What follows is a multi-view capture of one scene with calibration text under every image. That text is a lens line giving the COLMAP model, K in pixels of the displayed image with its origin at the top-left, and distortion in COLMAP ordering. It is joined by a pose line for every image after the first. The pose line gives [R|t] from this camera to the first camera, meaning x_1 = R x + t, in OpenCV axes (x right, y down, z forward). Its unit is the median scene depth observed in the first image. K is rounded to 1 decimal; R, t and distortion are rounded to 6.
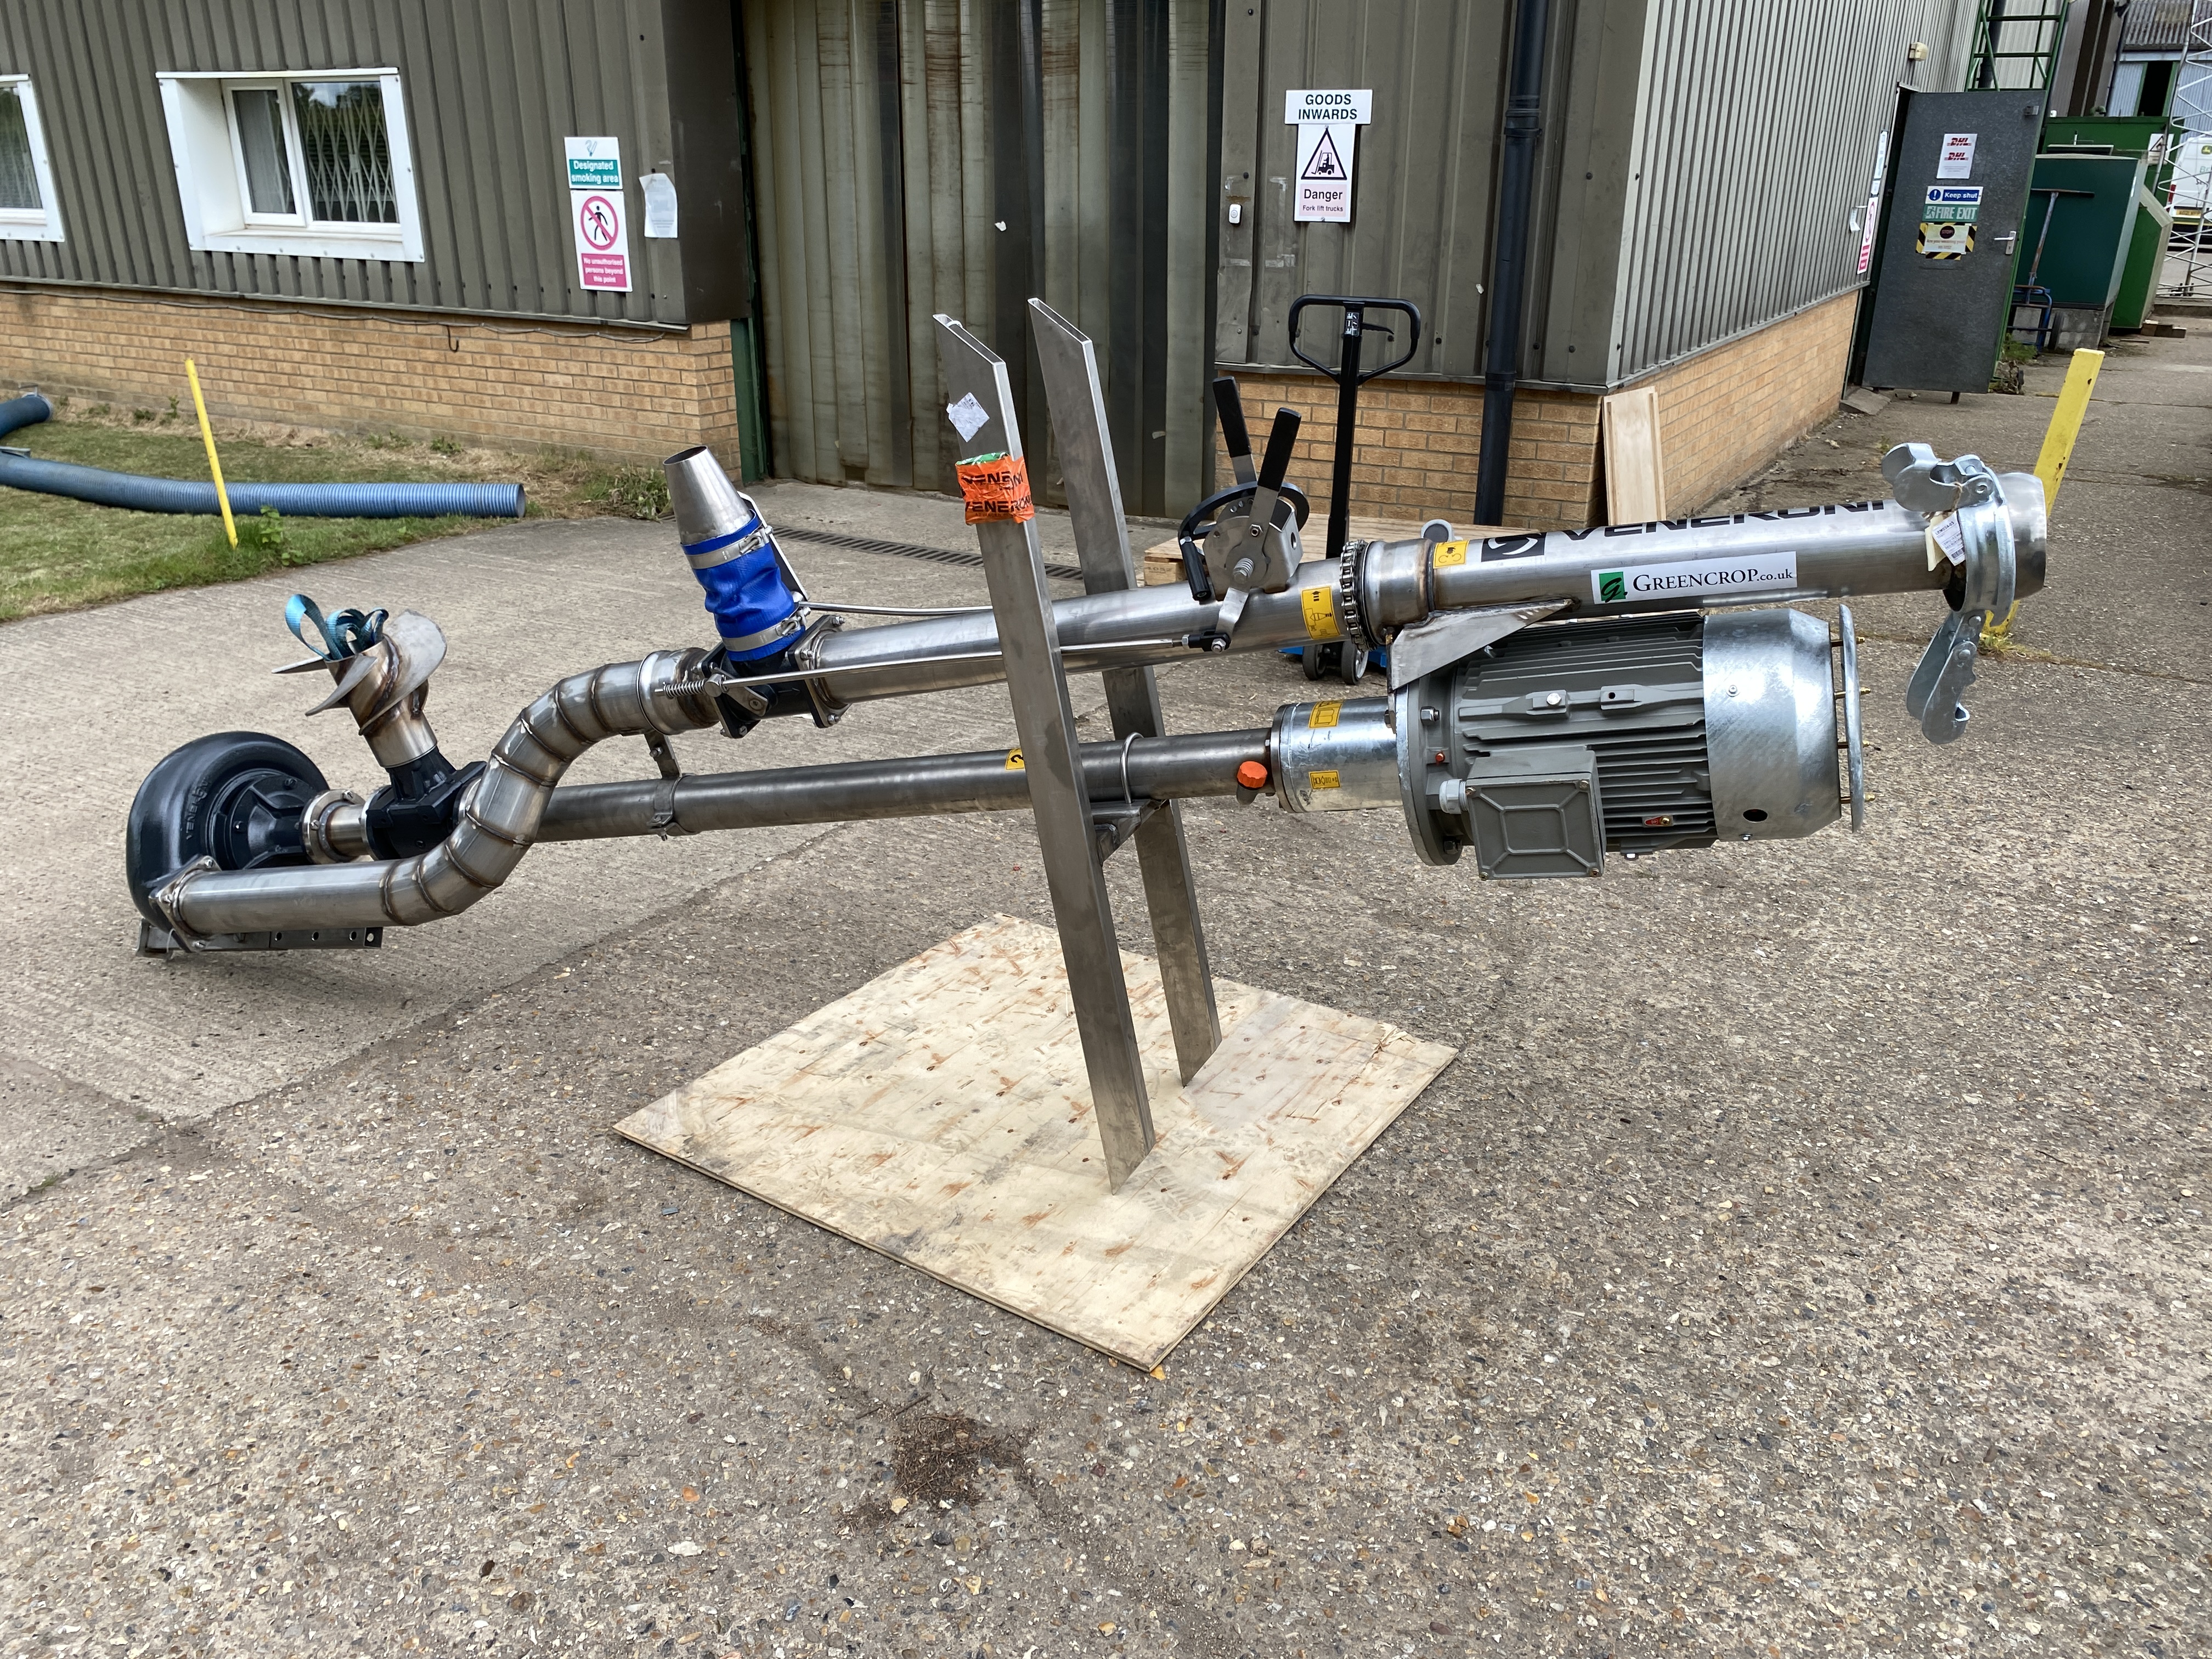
lens RADIAL K [[1676.7, 0, 1105.1], [0, 1676.7, 822.7], [0, 0, 1]] dist [0.013834, -0.002929]
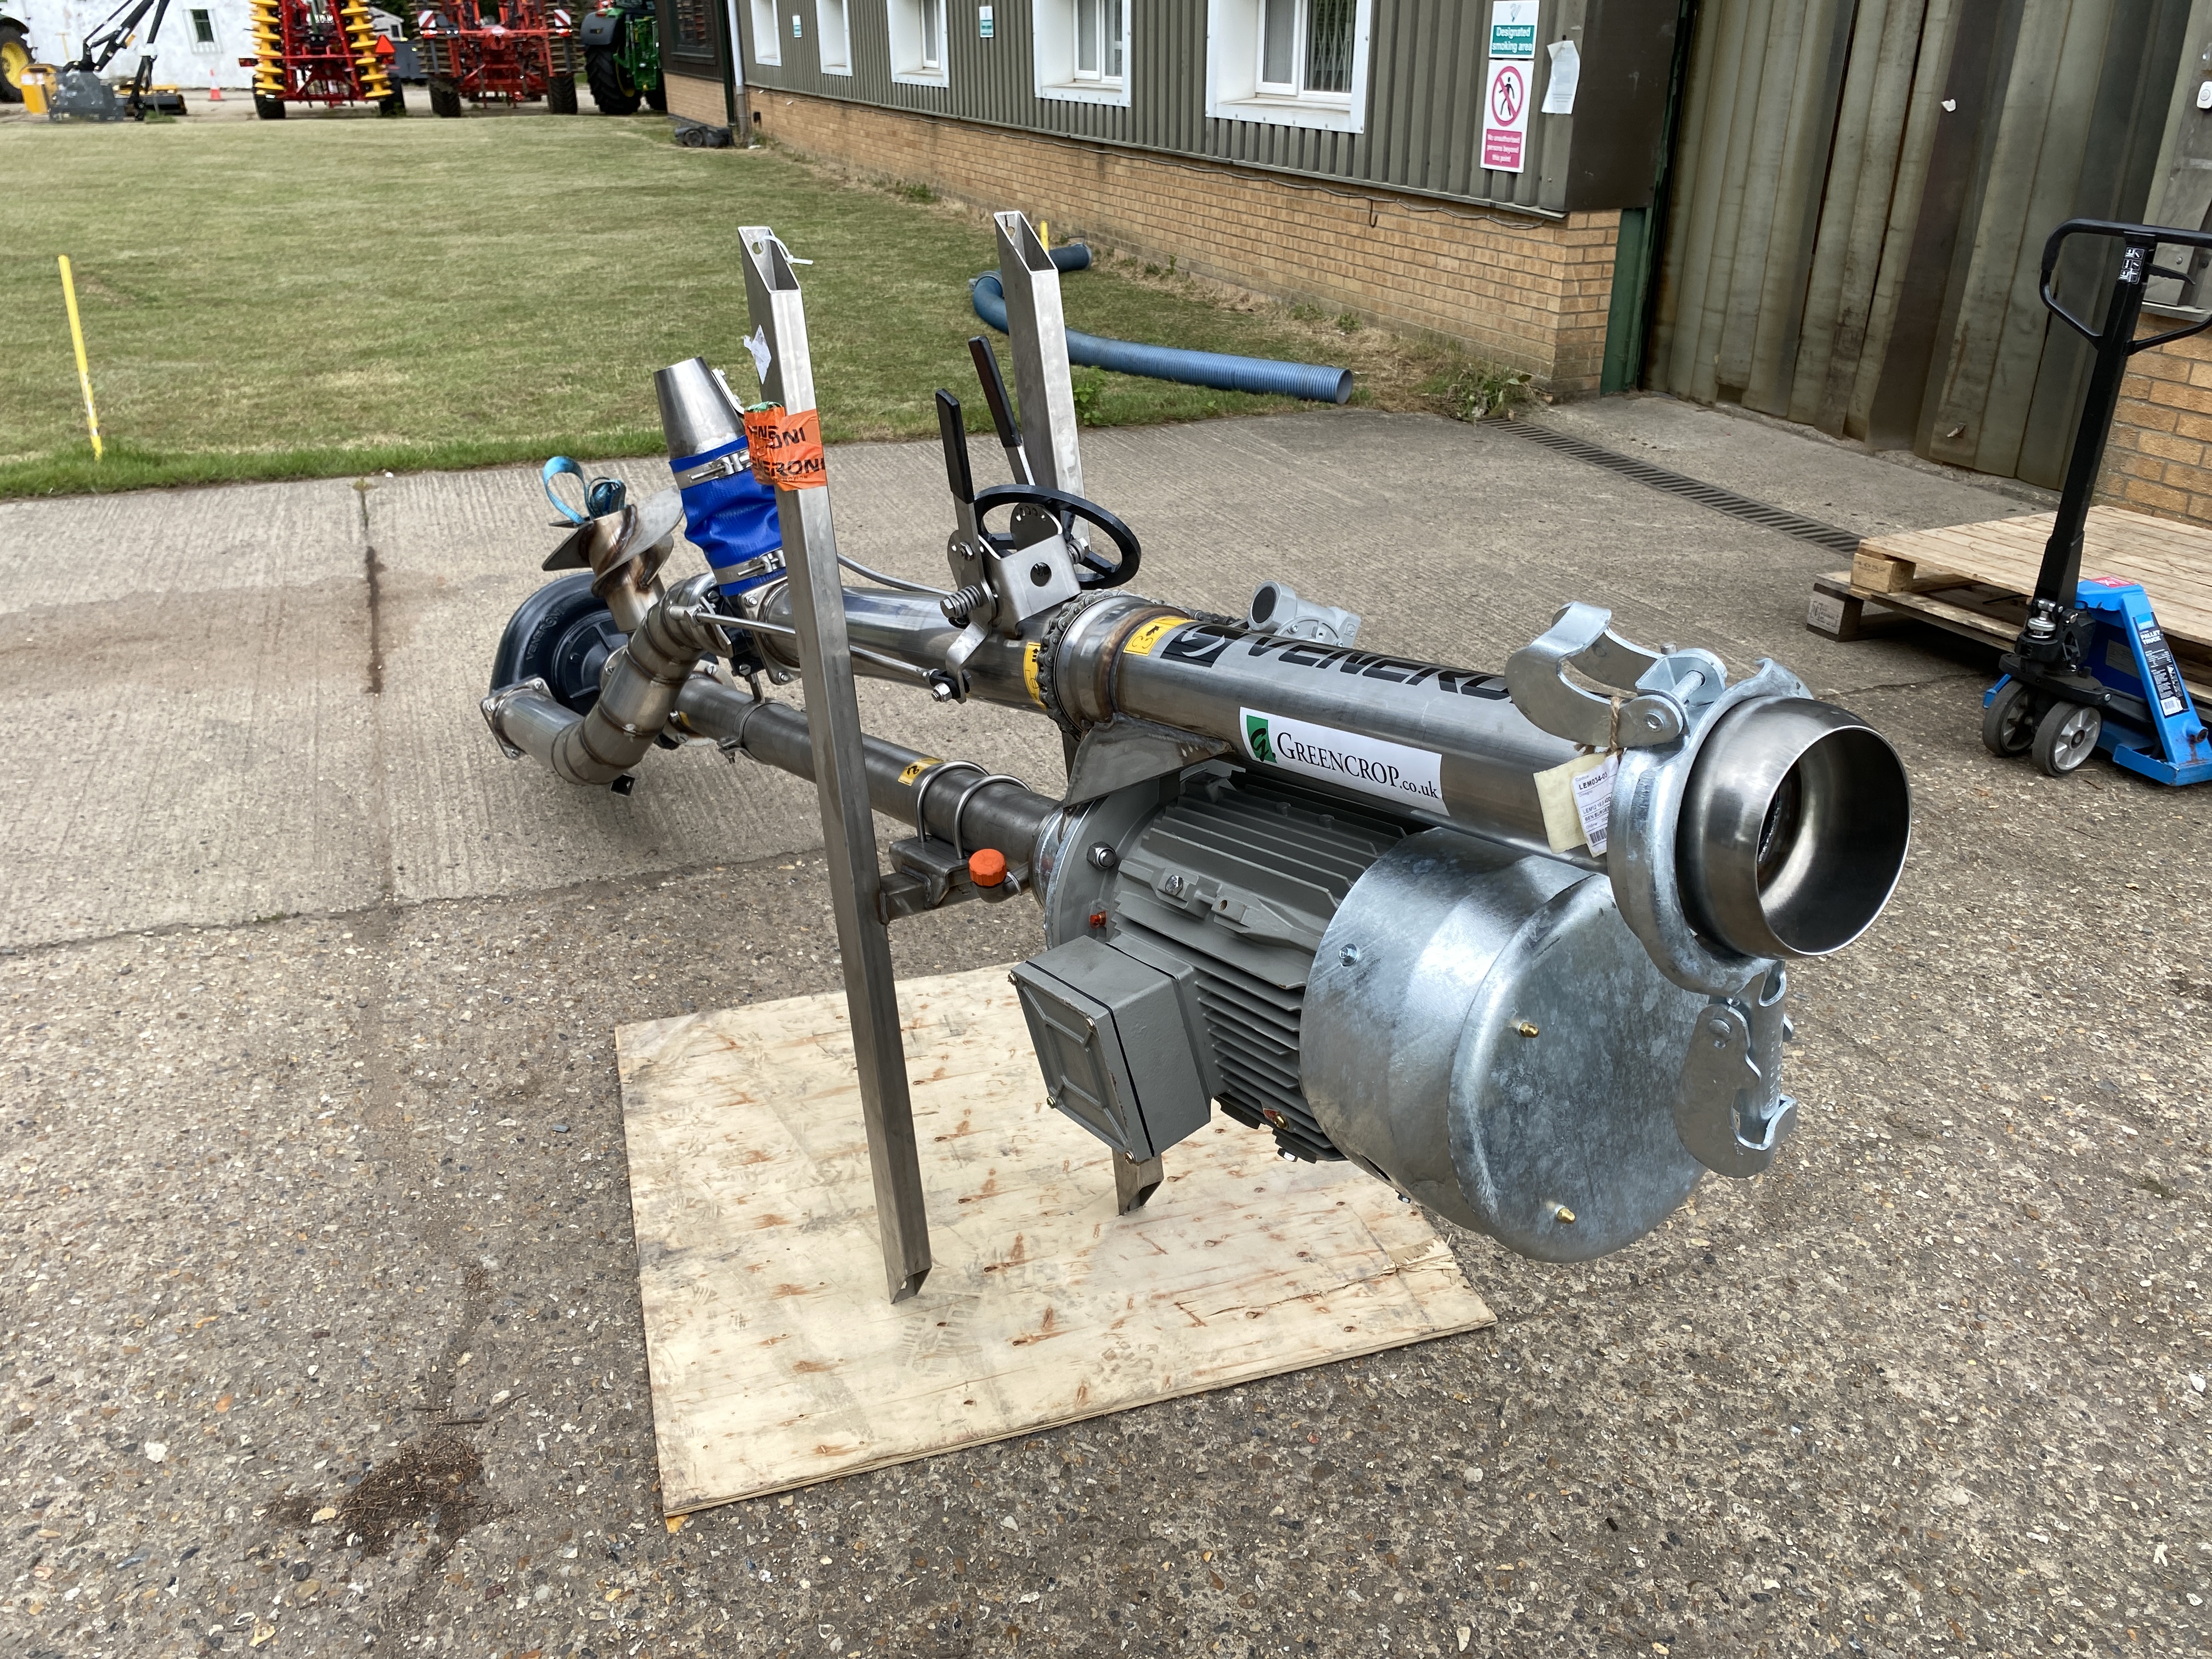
lens RADIAL K [[1685.4, 0, 1100.6], [0, 1685.4, 828.2], [0, 0, 1]] dist [0.002991, 0.015265]
pose [[0.781067, 0.262274, -0.566699, 0.465065], [-0.222192, 0.964855, 0.140303, -0.137706], [0.583580, 0.016330, 0.811891, 0.344032]]
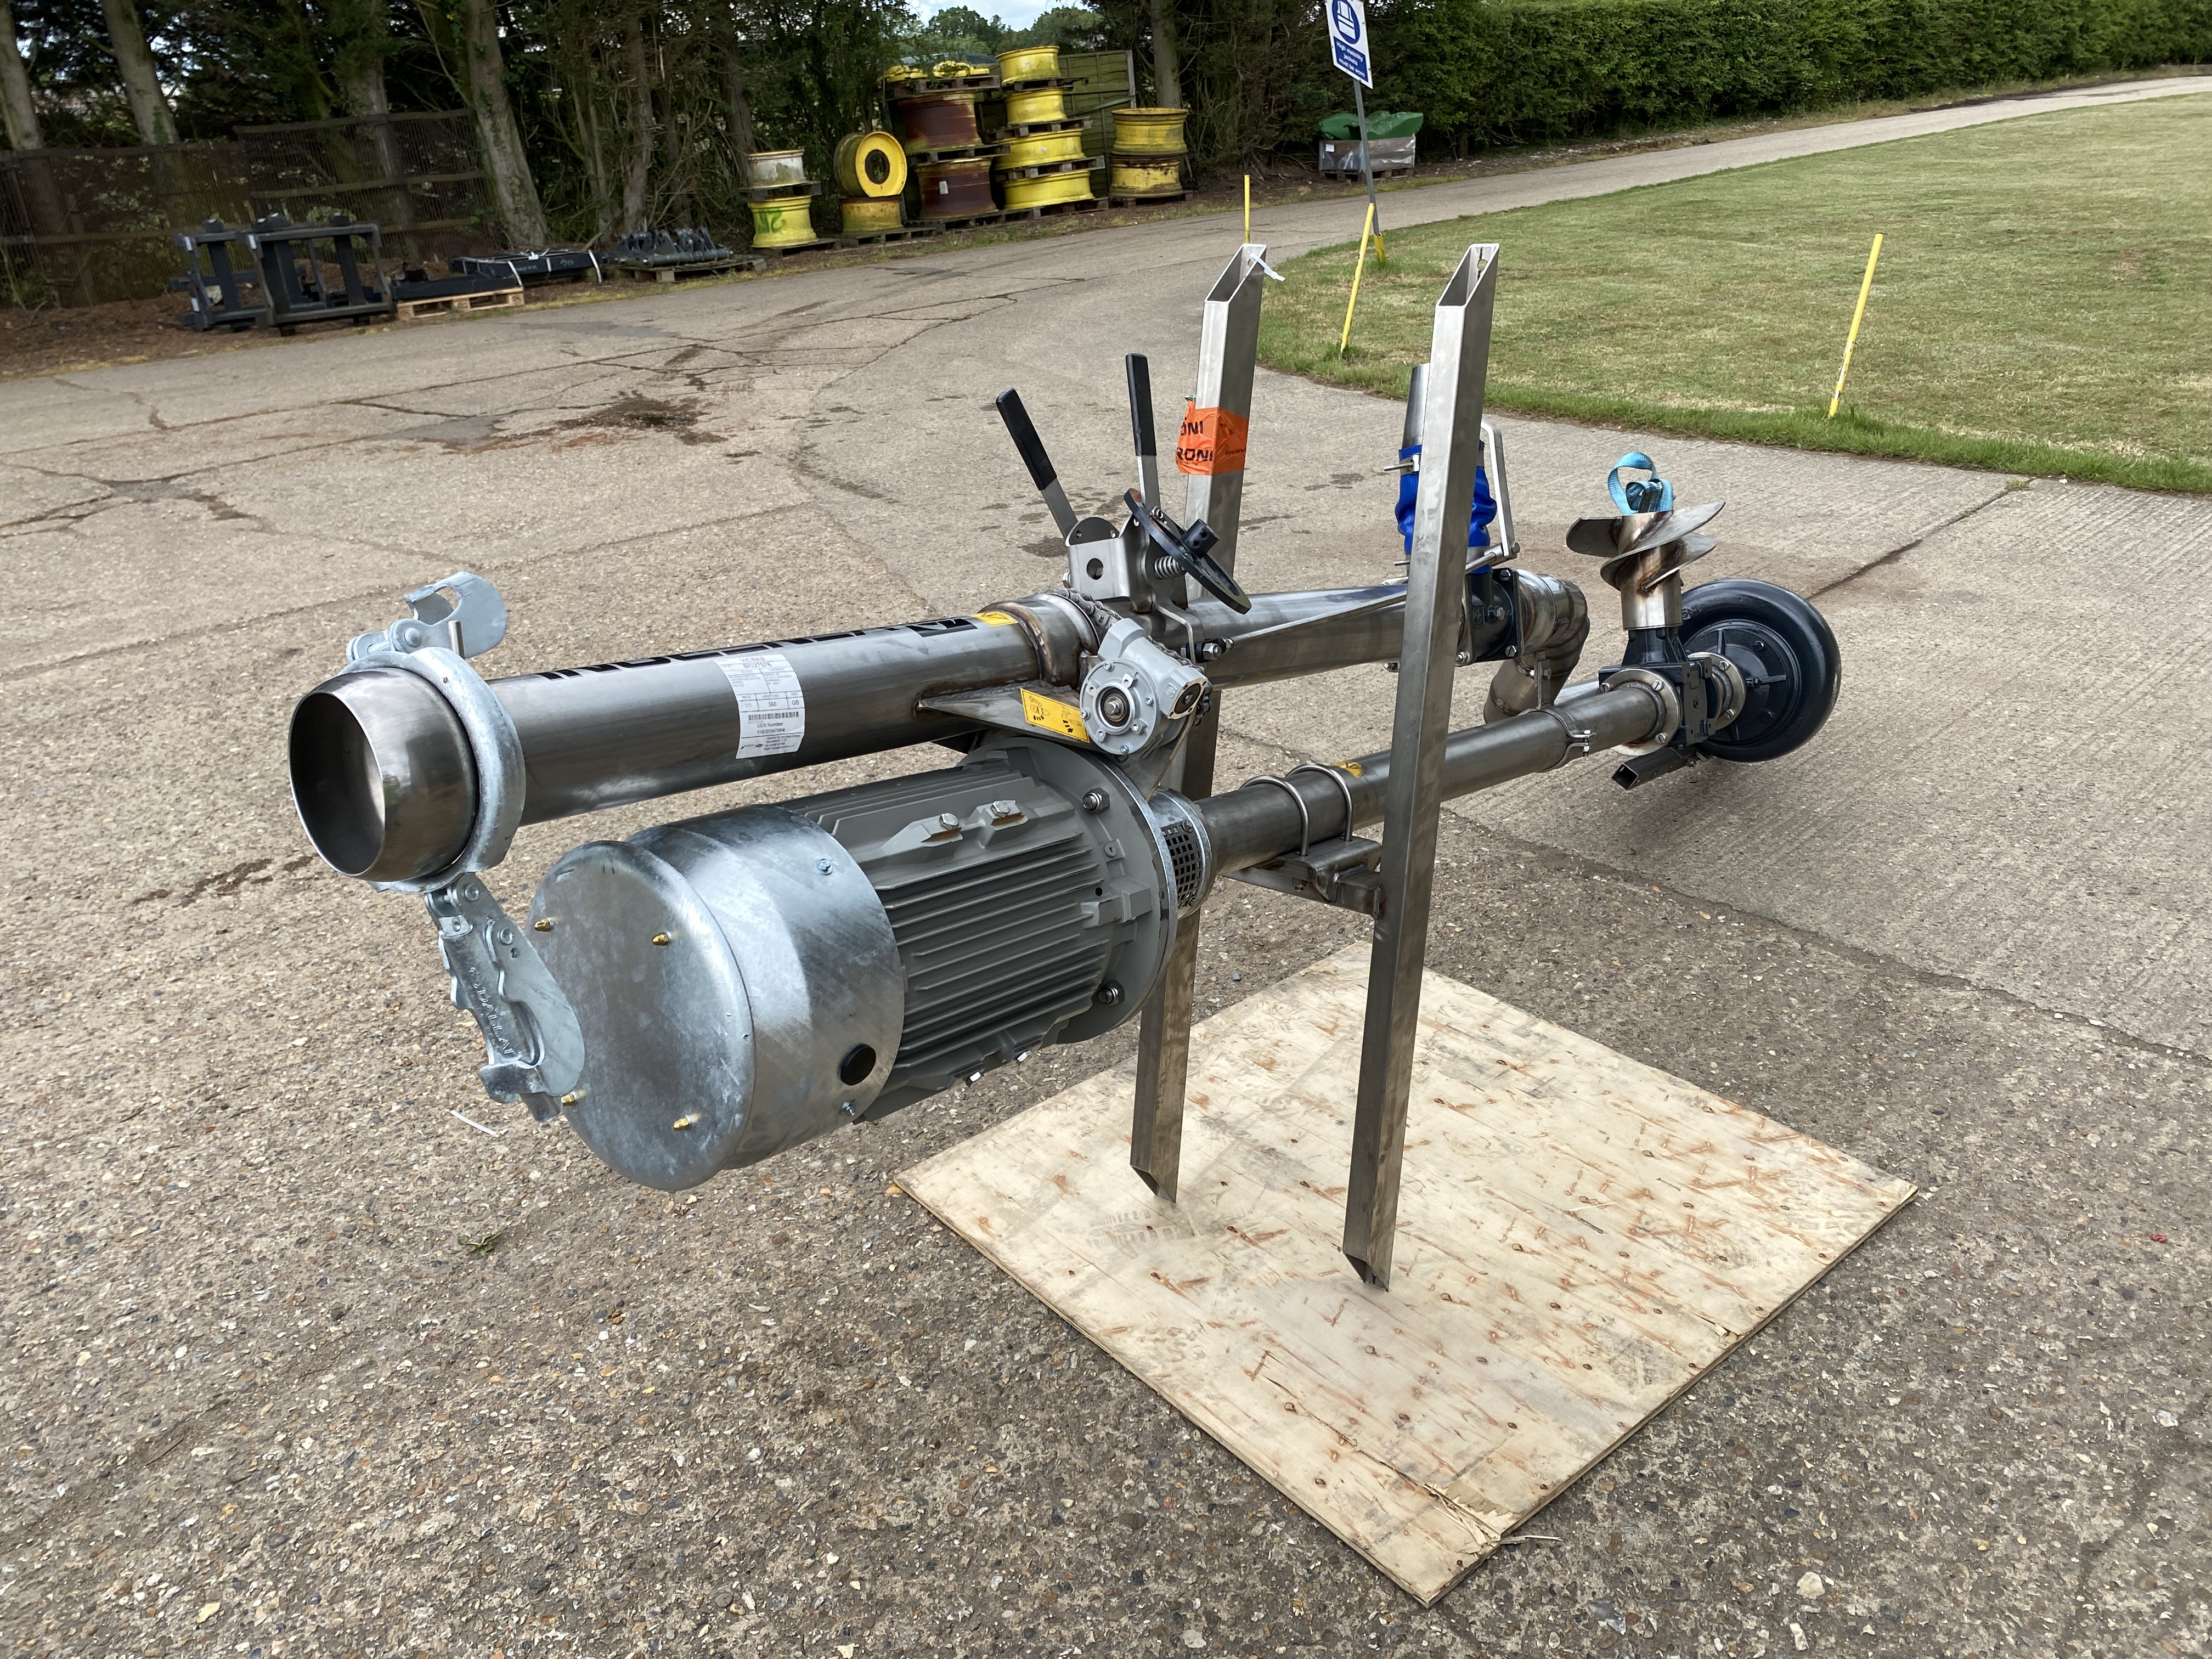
lens RADIAL K [[1687.8, 0, 1092.5], [0, 1687.8, 829.1], [0, 0, 1]] dist [0.017269, -0.006507]
pose [[-0.289192, 0.400197, -0.869604, 0.707249], [-0.290036, 0.829090, 0.478005, -0.367151], [0.912276, 0.390451, -0.123695, 0.929082]]
